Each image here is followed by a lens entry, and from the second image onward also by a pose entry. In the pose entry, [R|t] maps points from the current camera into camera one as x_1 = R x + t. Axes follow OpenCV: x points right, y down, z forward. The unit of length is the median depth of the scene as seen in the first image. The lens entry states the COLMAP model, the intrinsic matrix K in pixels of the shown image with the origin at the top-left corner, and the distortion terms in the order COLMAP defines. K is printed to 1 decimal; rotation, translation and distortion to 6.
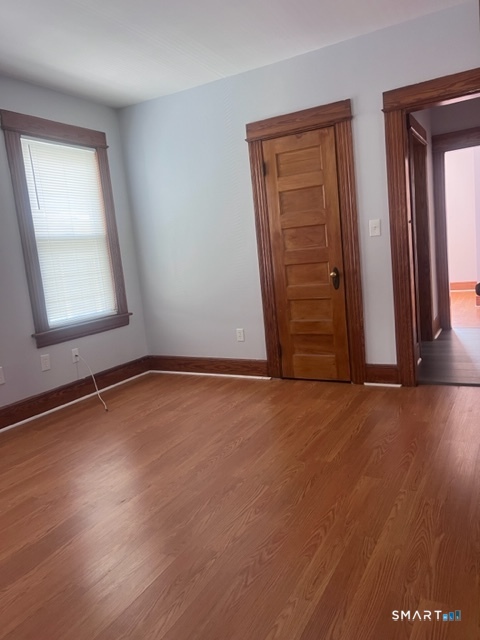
lens RADIAL K [[483.5, 0, 240.5], [0, 483.5, 314.6], [0, 0, 1]] dist [0.067327, -0.062187]
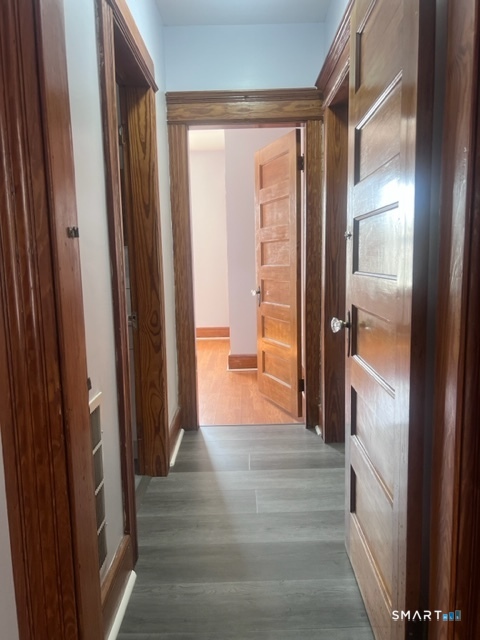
lens RADIAL K [[483.5, 0, 240.5], [0, 483.5, 314.6], [0, 0, 1]] dist [0.067327, -0.062187]
pose [[0.877399, 0.010984, 0.479635, 0.194253], [-0.002228, 0.999820, -0.018822, -0.096892], [-0.479756, 0.015446, 0.877266, 0.462303]]
